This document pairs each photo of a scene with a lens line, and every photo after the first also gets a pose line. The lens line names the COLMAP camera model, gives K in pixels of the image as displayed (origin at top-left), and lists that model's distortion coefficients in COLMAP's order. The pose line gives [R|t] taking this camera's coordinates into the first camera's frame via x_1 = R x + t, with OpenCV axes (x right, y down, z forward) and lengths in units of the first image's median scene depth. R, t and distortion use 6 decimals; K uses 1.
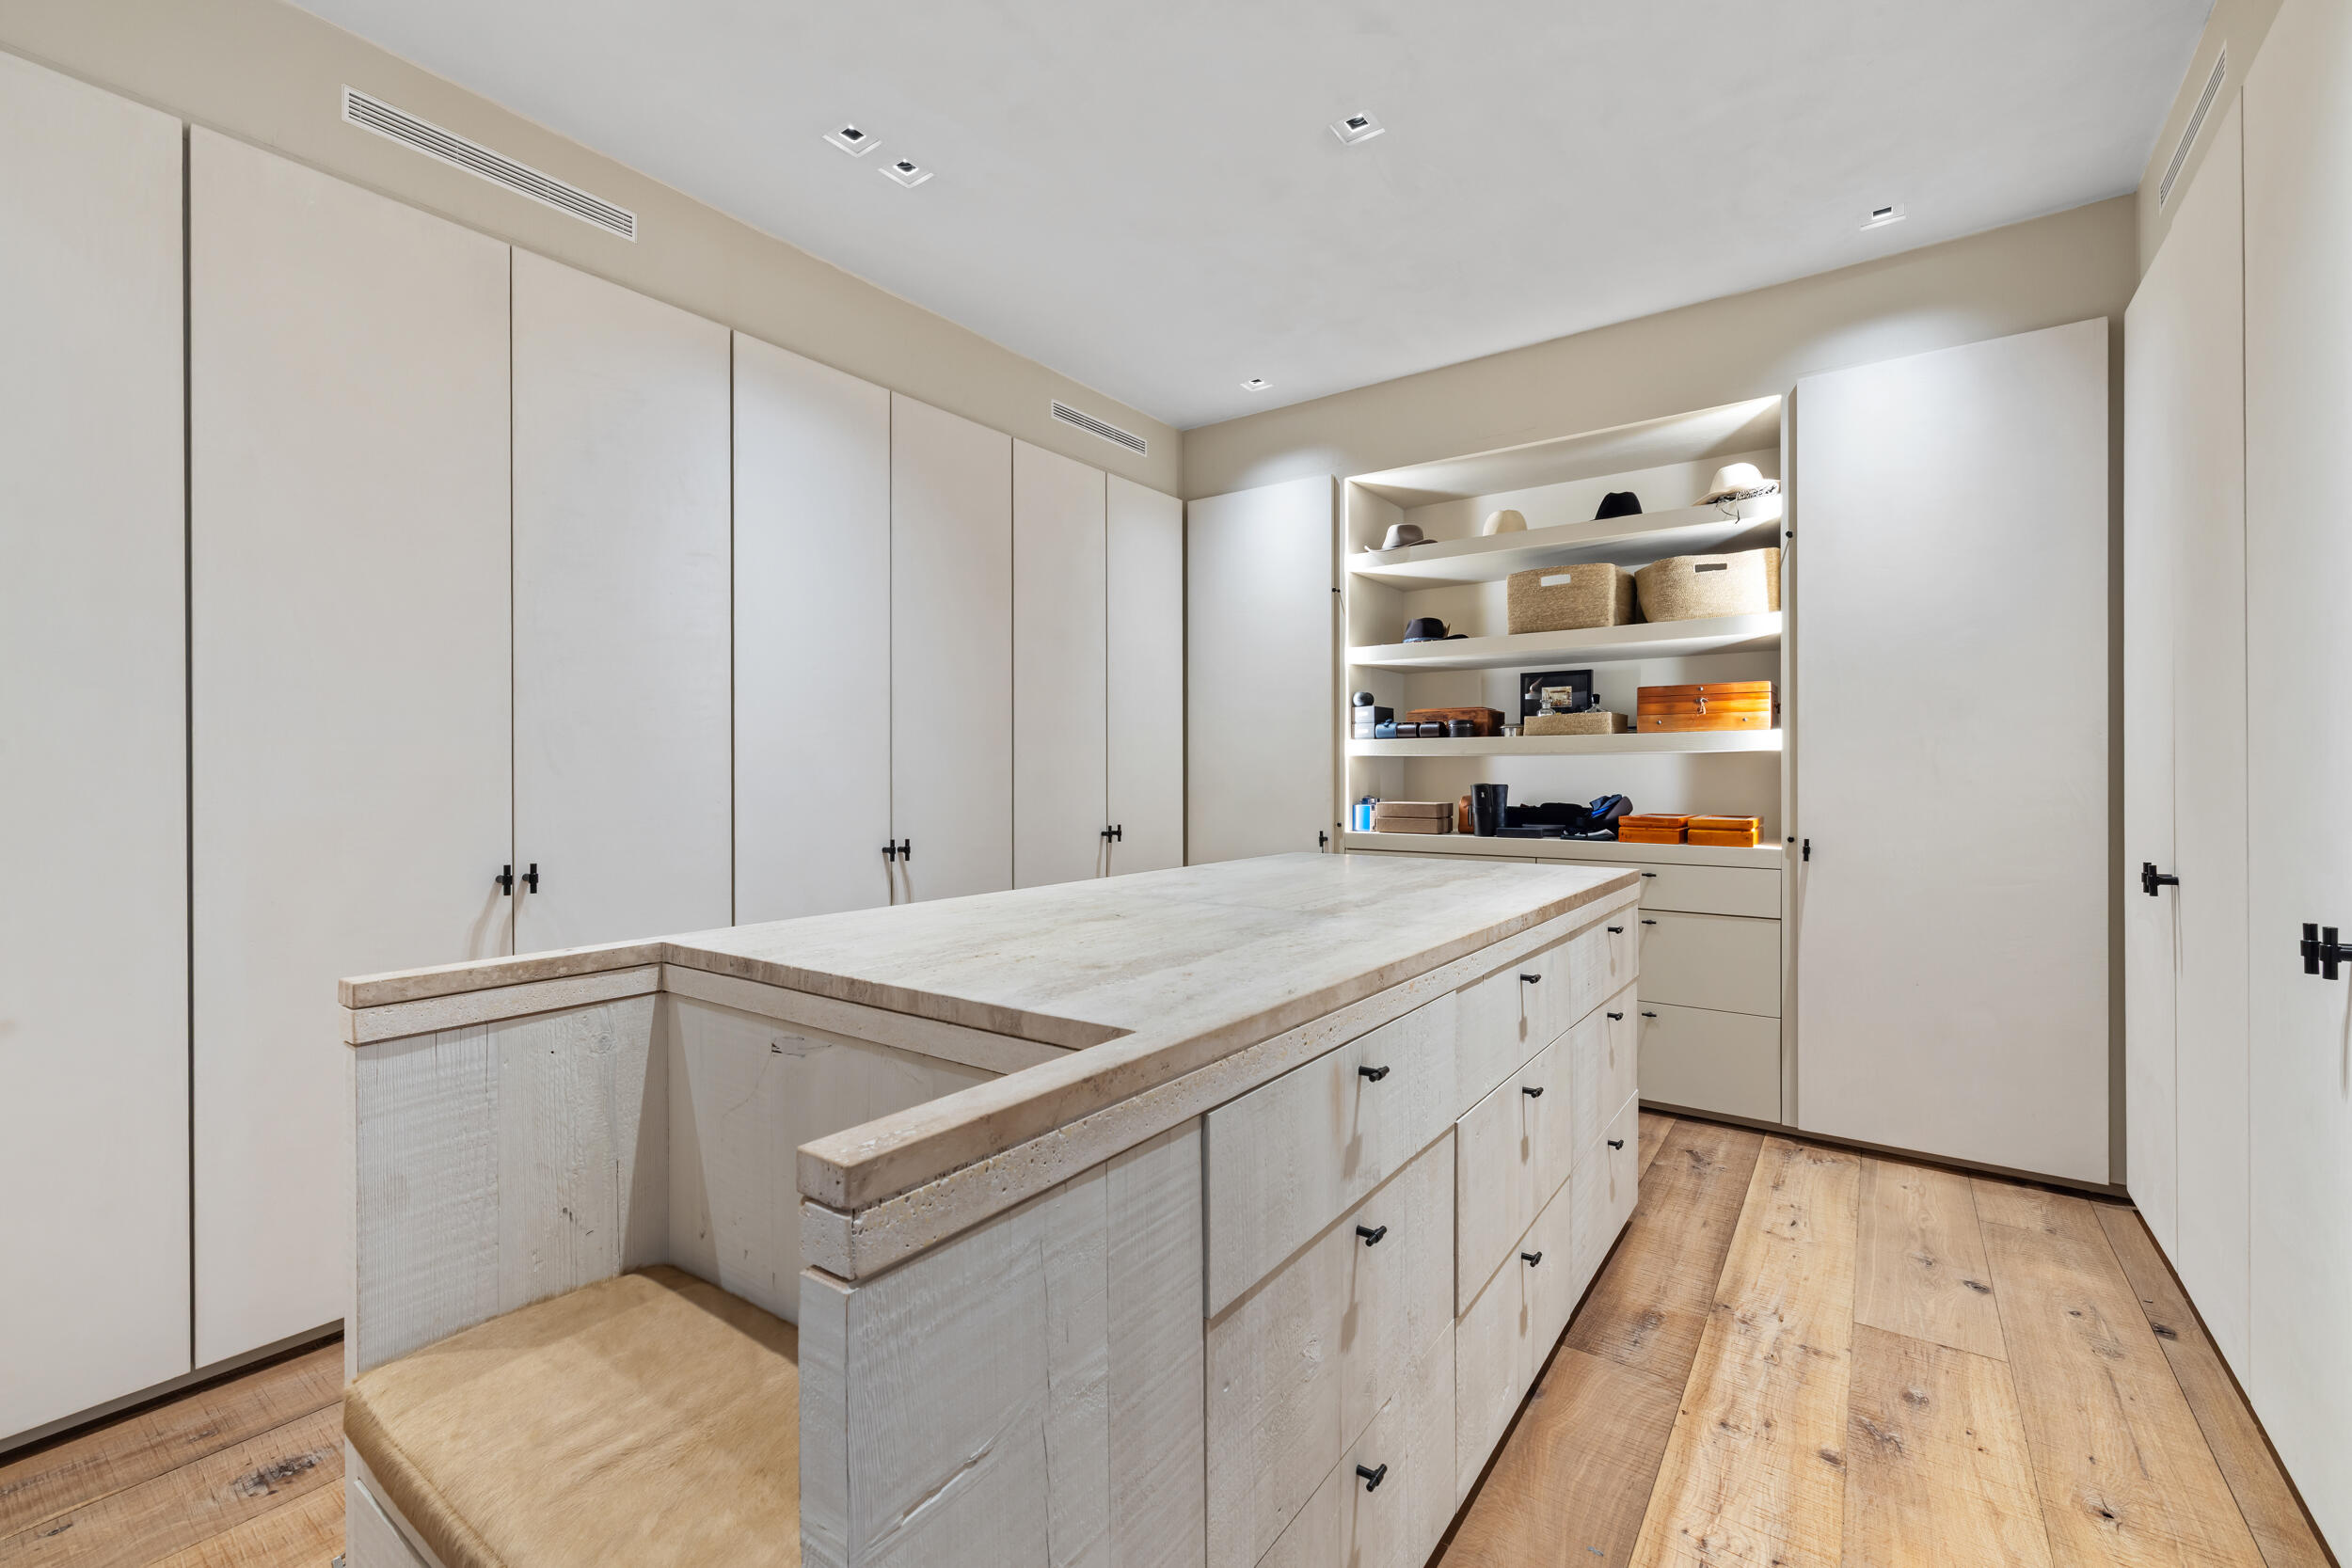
lens RADIAL K [[1015.0, 0, 1176.0], [0, 1015.0, 784.0], [0, 0, 1]] dist [0.000423, 0.000239]
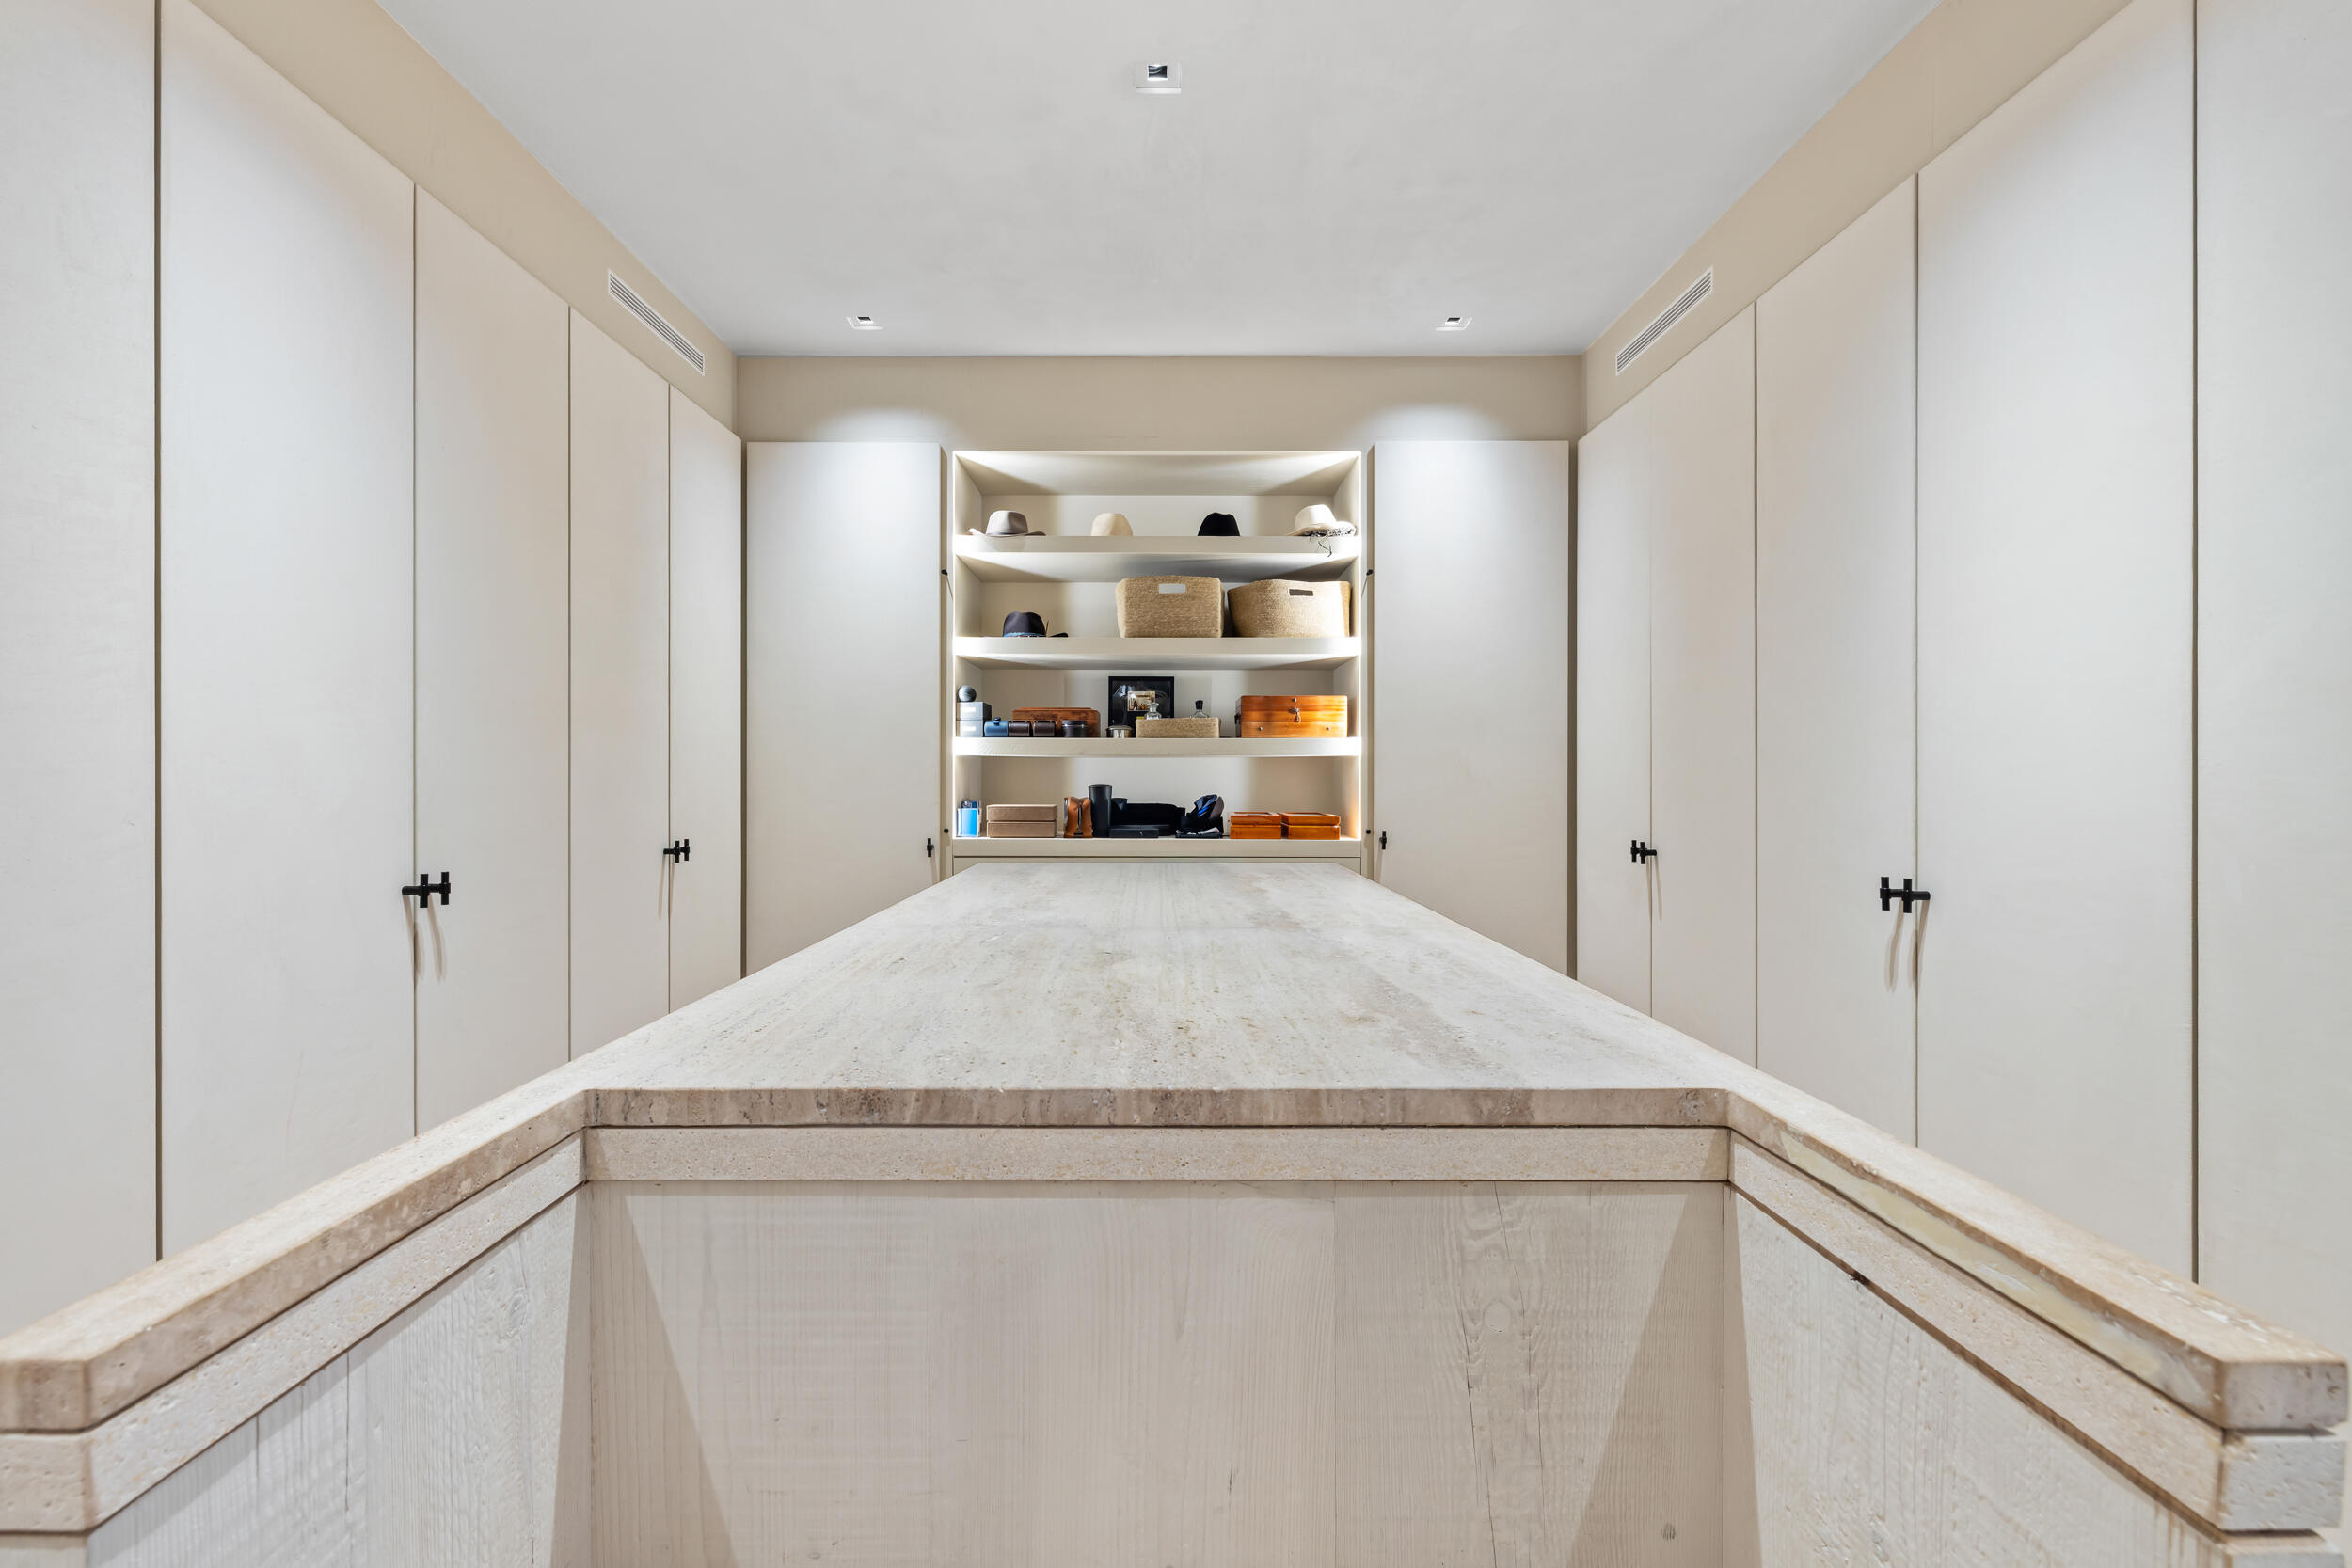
lens RADIAL K [[1015.0, 0, 1176.0], [0, 1015.0, 784.0], [0, 0, 1]] dist [0.000423, 0.000239]
pose [[0.804661, -0.002466, 0.593730, -0.239909], [0.003232, 0.999995, -0.000228, -0.000861], [-0.593726, 0.002102, 0.804664, 0.164307]]
